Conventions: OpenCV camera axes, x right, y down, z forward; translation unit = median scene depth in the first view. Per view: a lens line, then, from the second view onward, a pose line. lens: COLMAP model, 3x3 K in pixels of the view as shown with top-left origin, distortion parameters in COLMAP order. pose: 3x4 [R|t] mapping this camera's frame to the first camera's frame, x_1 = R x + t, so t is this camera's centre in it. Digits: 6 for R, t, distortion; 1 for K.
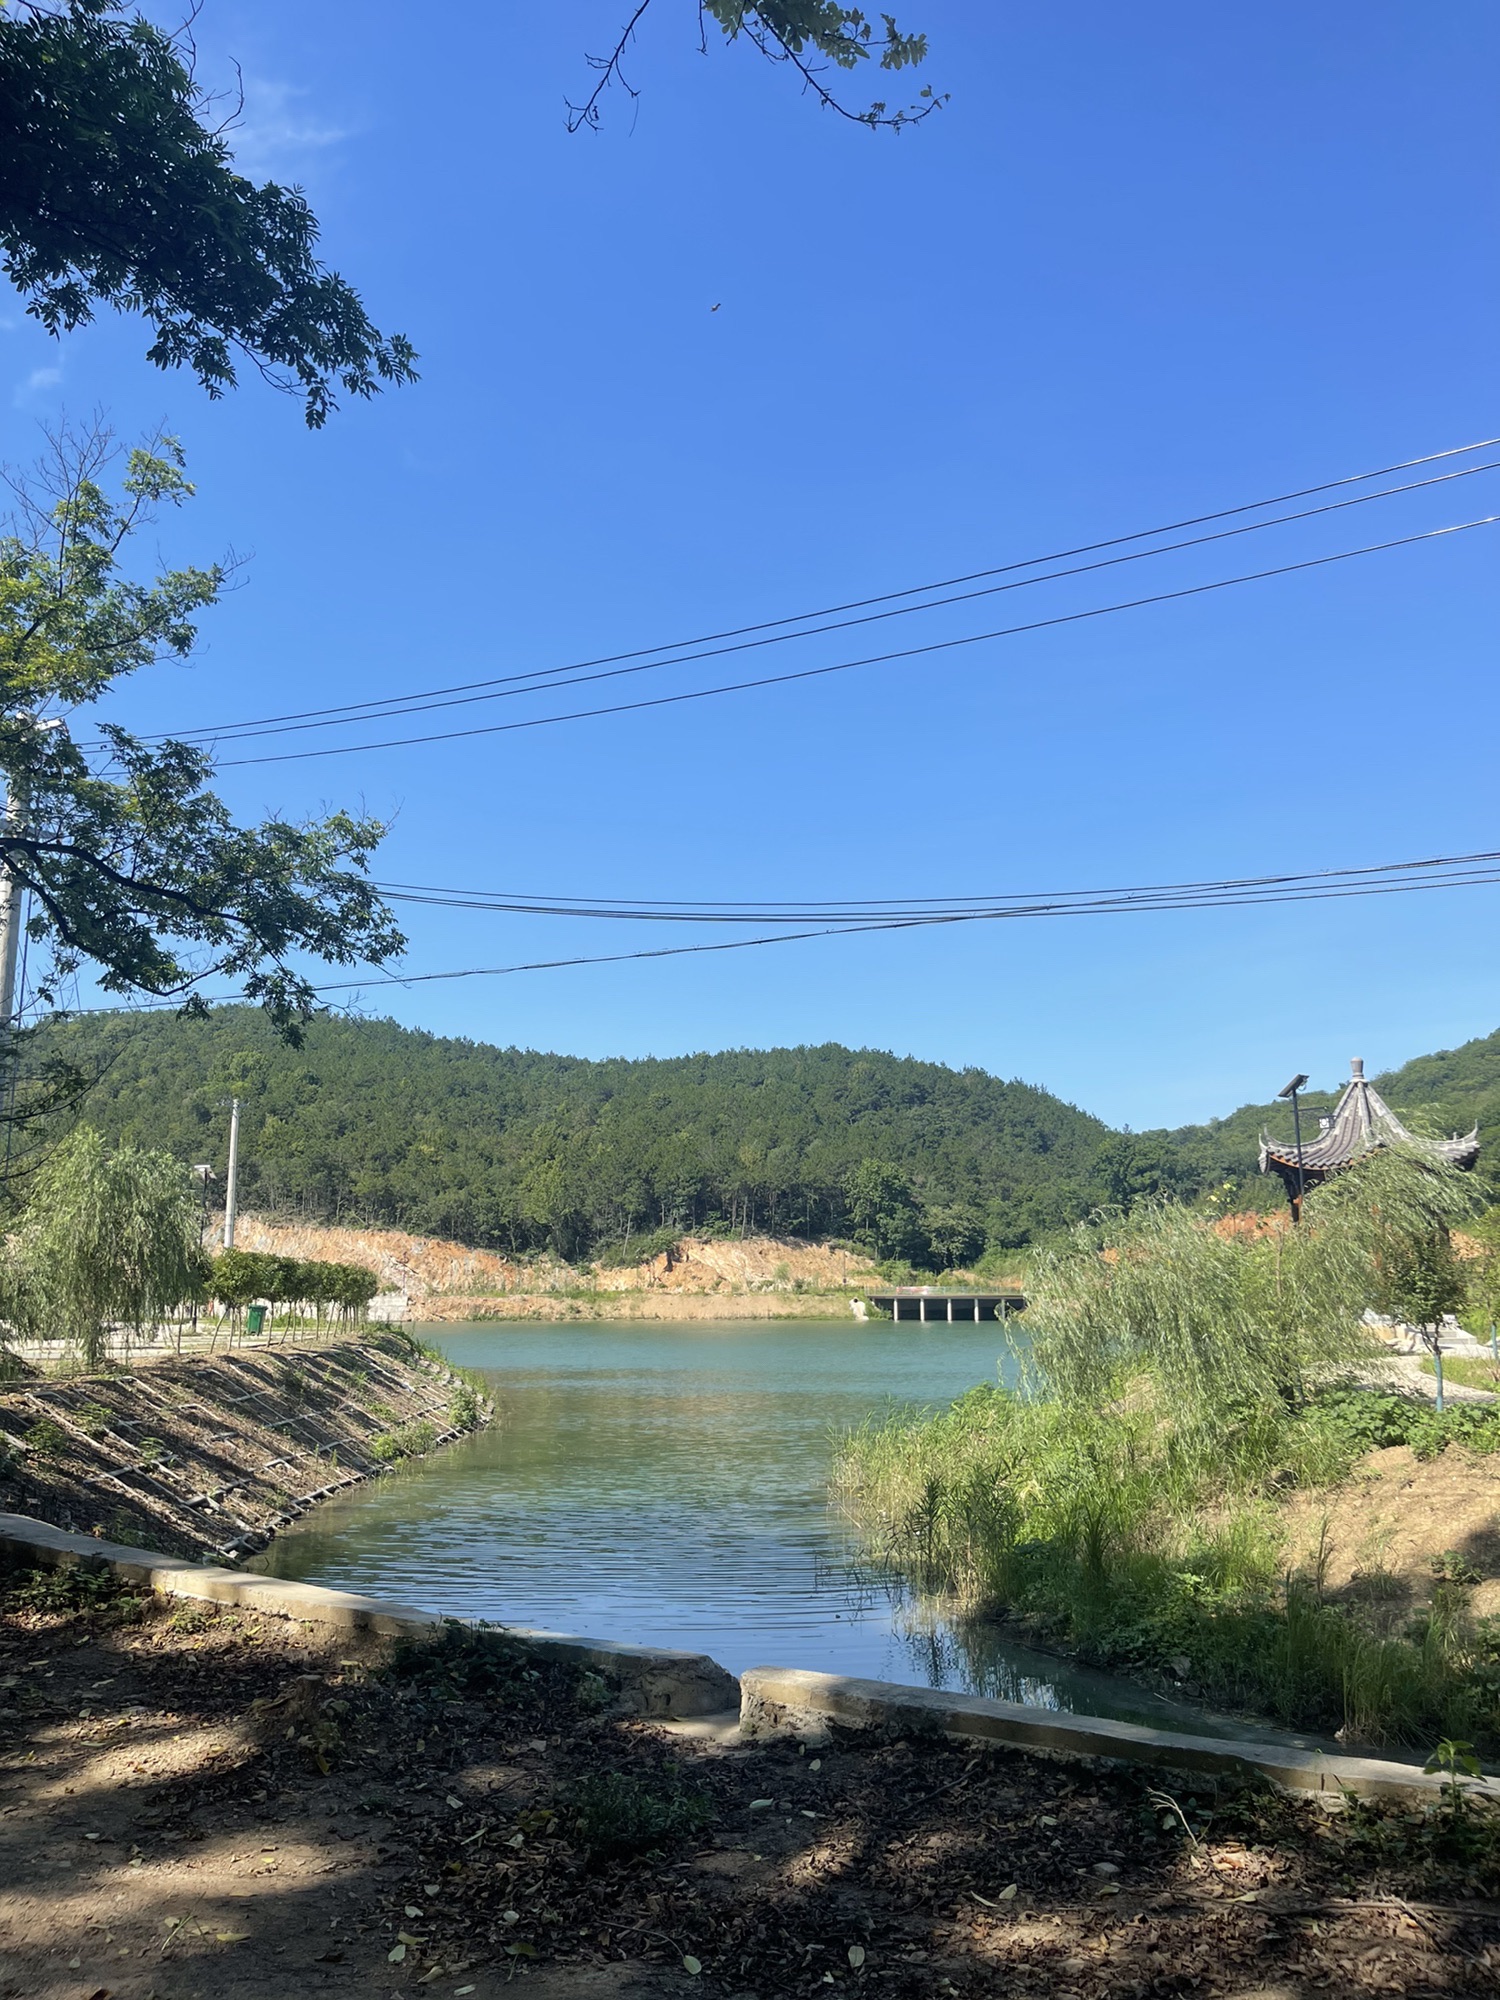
lens RADIAL K [[1561.0, 0, 747.8], [0, 1561.0, 1017.4], [0, 0, 1]] dist [0.053592, -0.042722]
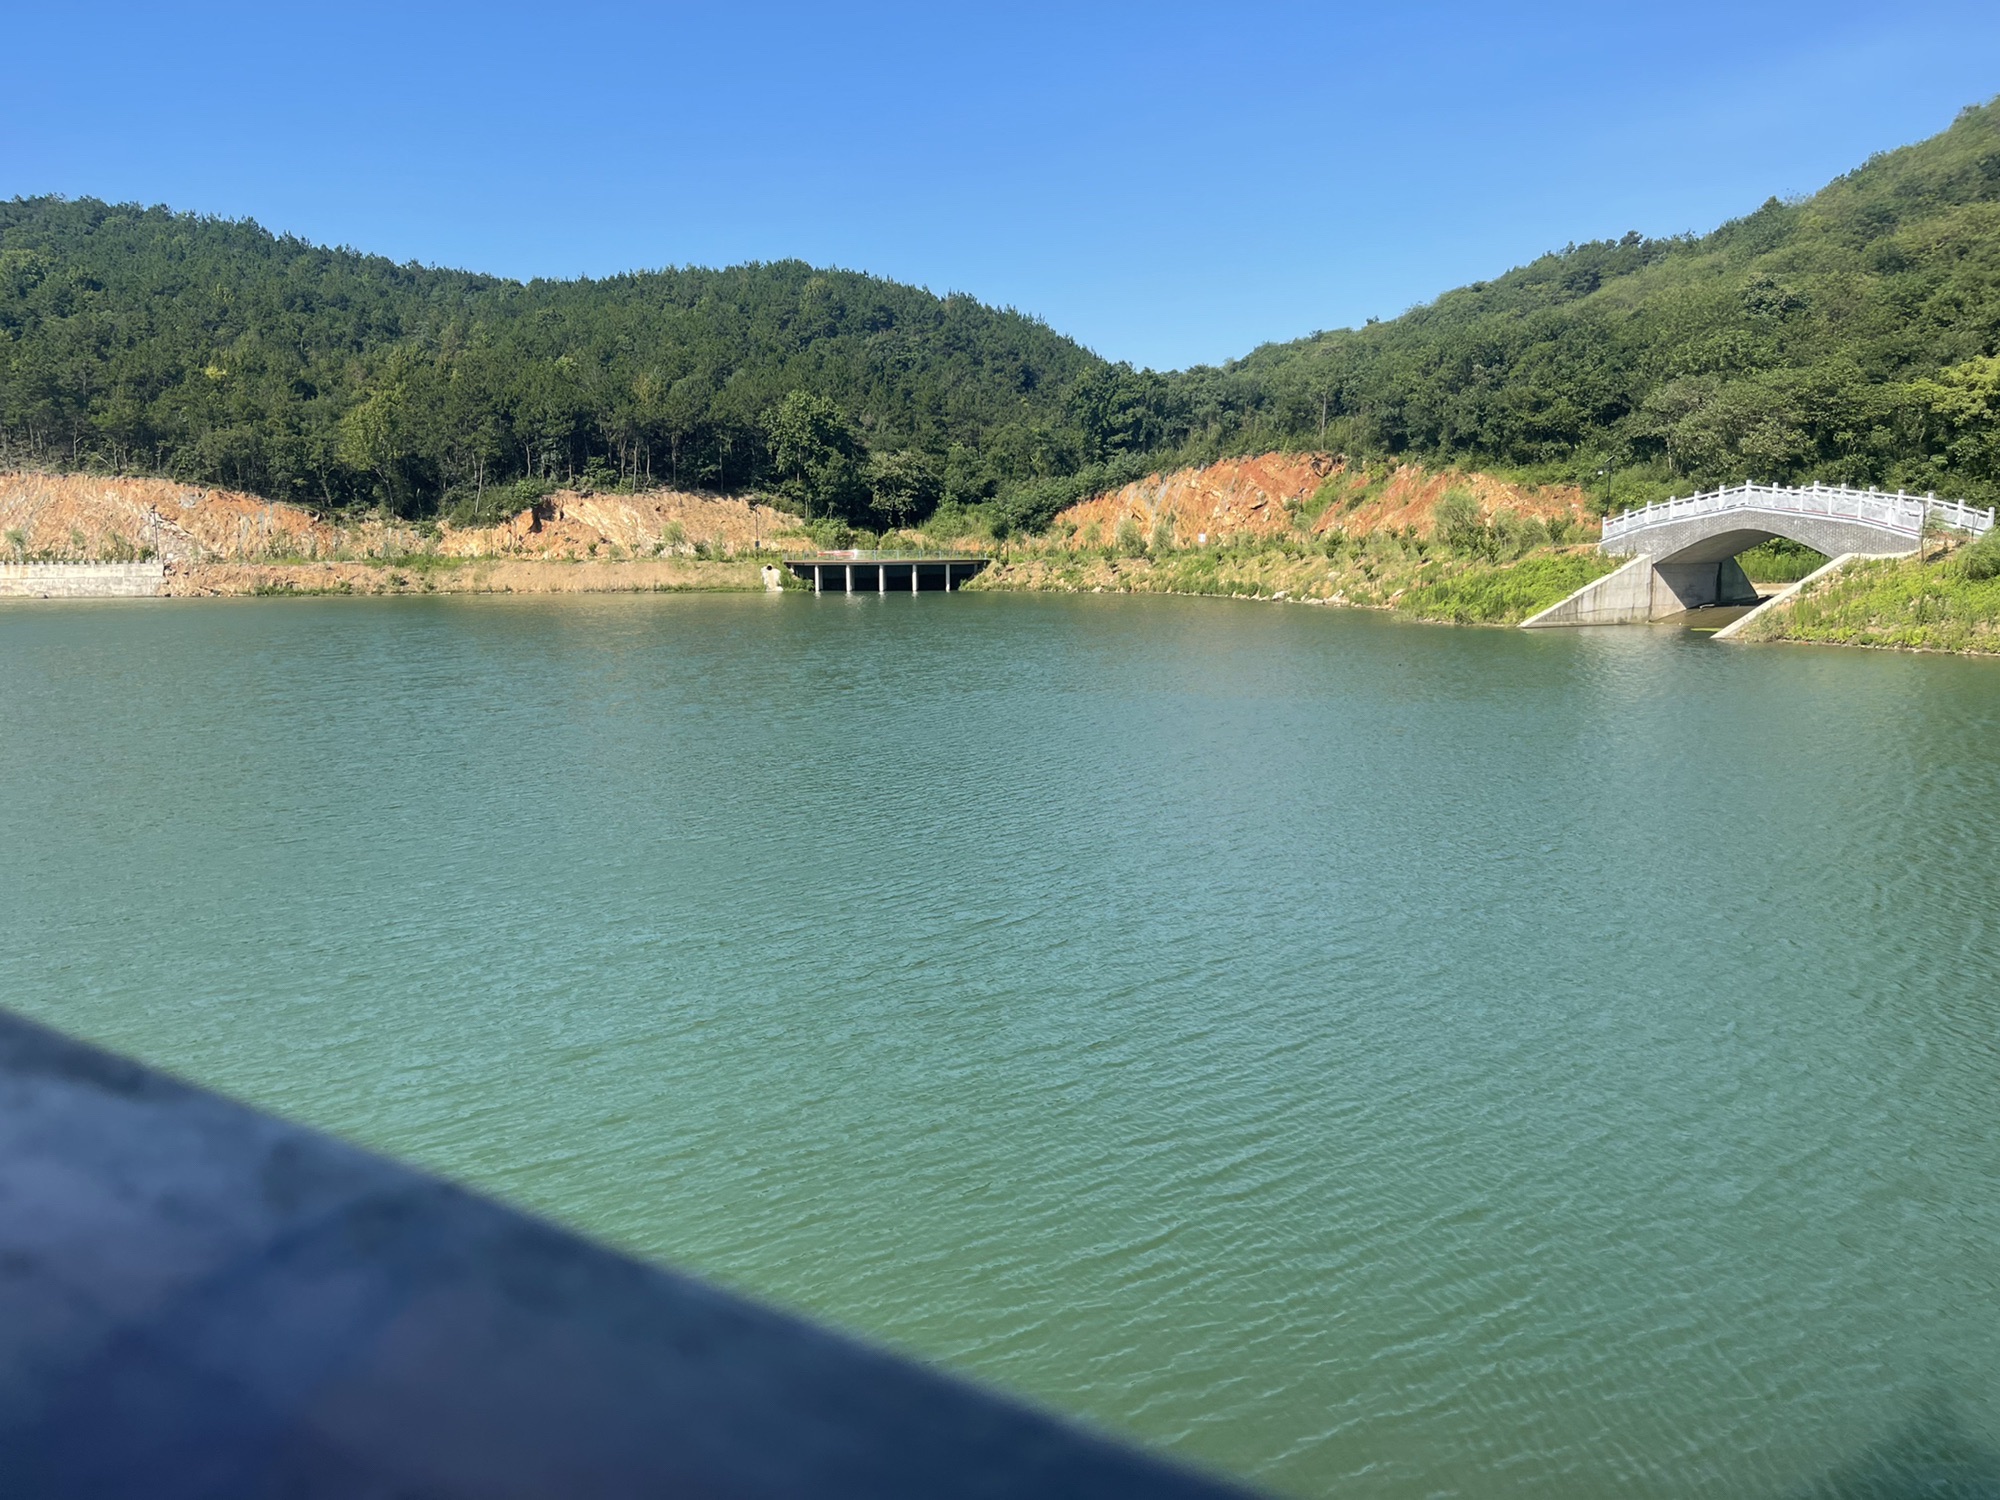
lens RADIAL K [[1561.0, 0, 1020.0], [0, 1561.0, 758.0], [0, 0, 1]] dist [0.053592, -0.042722]
pose [[0.989142, -0.025508, 0.144735, 0.071362], [-0.018819, 0.954730, 0.296877, 0.030119], [-0.145756, -0.296377, 0.943883, 0.174753]]
